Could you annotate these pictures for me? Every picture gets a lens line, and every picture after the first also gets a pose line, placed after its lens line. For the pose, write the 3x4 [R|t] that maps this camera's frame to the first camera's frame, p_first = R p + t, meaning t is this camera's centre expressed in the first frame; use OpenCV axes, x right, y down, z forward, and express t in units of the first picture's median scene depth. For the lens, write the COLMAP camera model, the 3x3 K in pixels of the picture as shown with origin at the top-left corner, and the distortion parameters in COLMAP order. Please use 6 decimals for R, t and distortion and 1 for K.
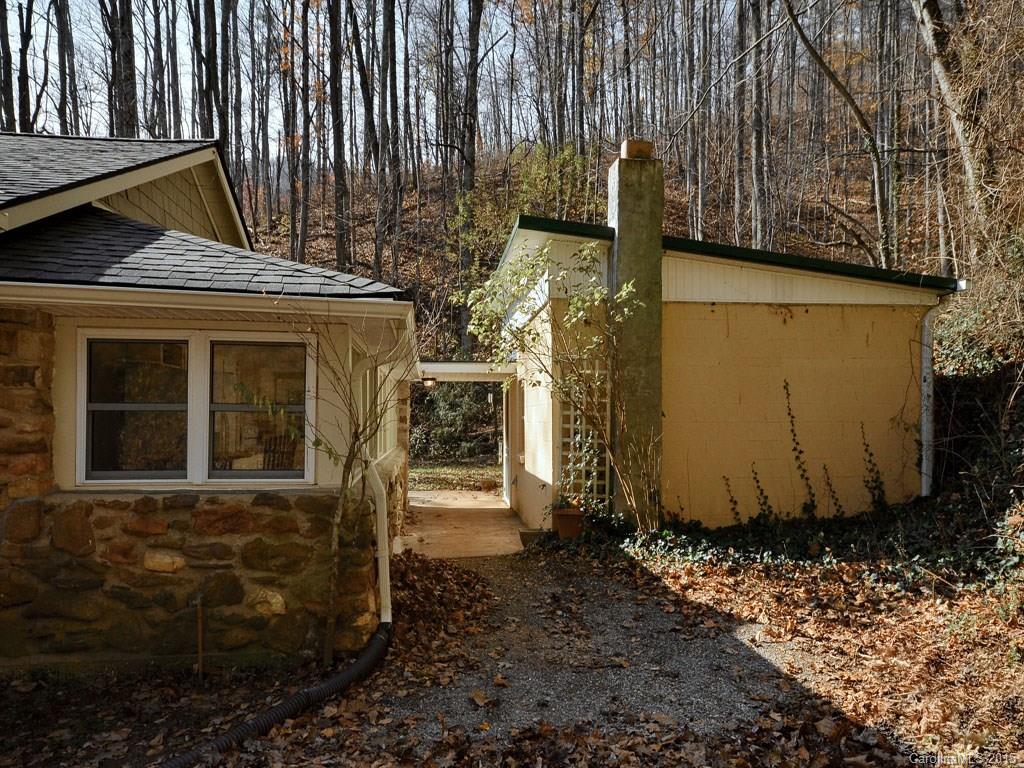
lens RADIAL K [[716.6, 0, 513.5], [0, 716.6, 387.5], [0, 0, 1]] dist [-0.033551, -0.000494]
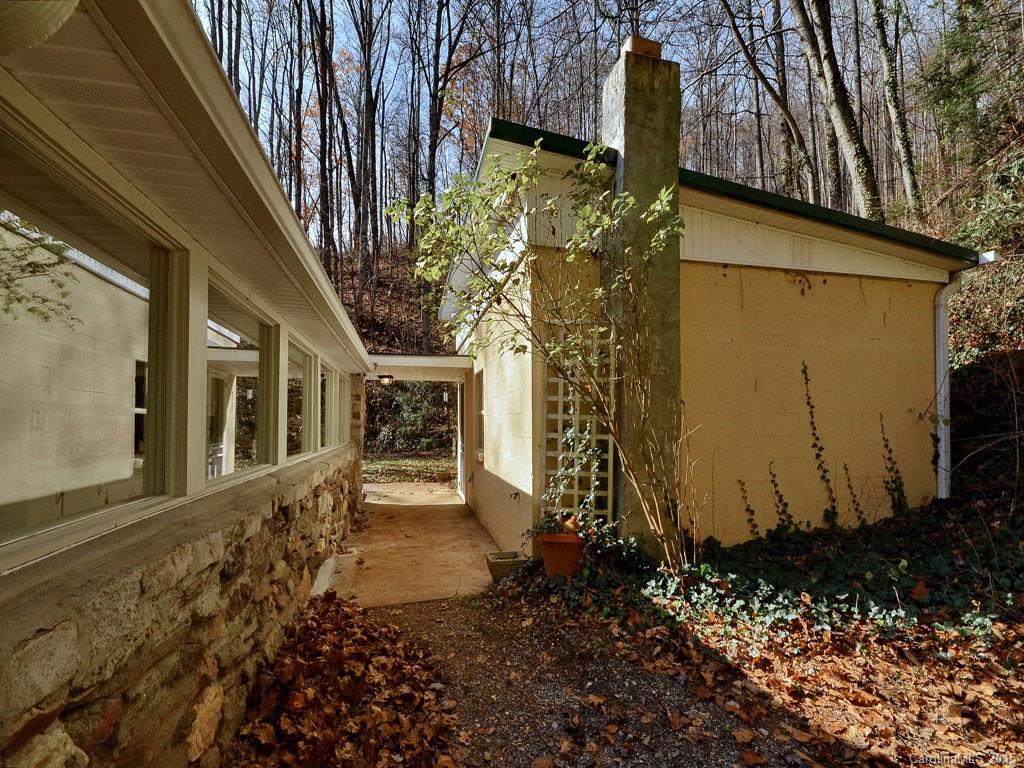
lens RADIAL K [[451.5, 0, 491.1], [0, 451.5, 392.1], [0, 0, 1]] dist [0.000138, -0.003237]
pose [[0.997340, 0.001530, 0.072870, -0.021605], [0.000240, 0.999705, -0.024273, 0.037207], [-0.072886, 0.024226, 0.997046, 0.504686]]
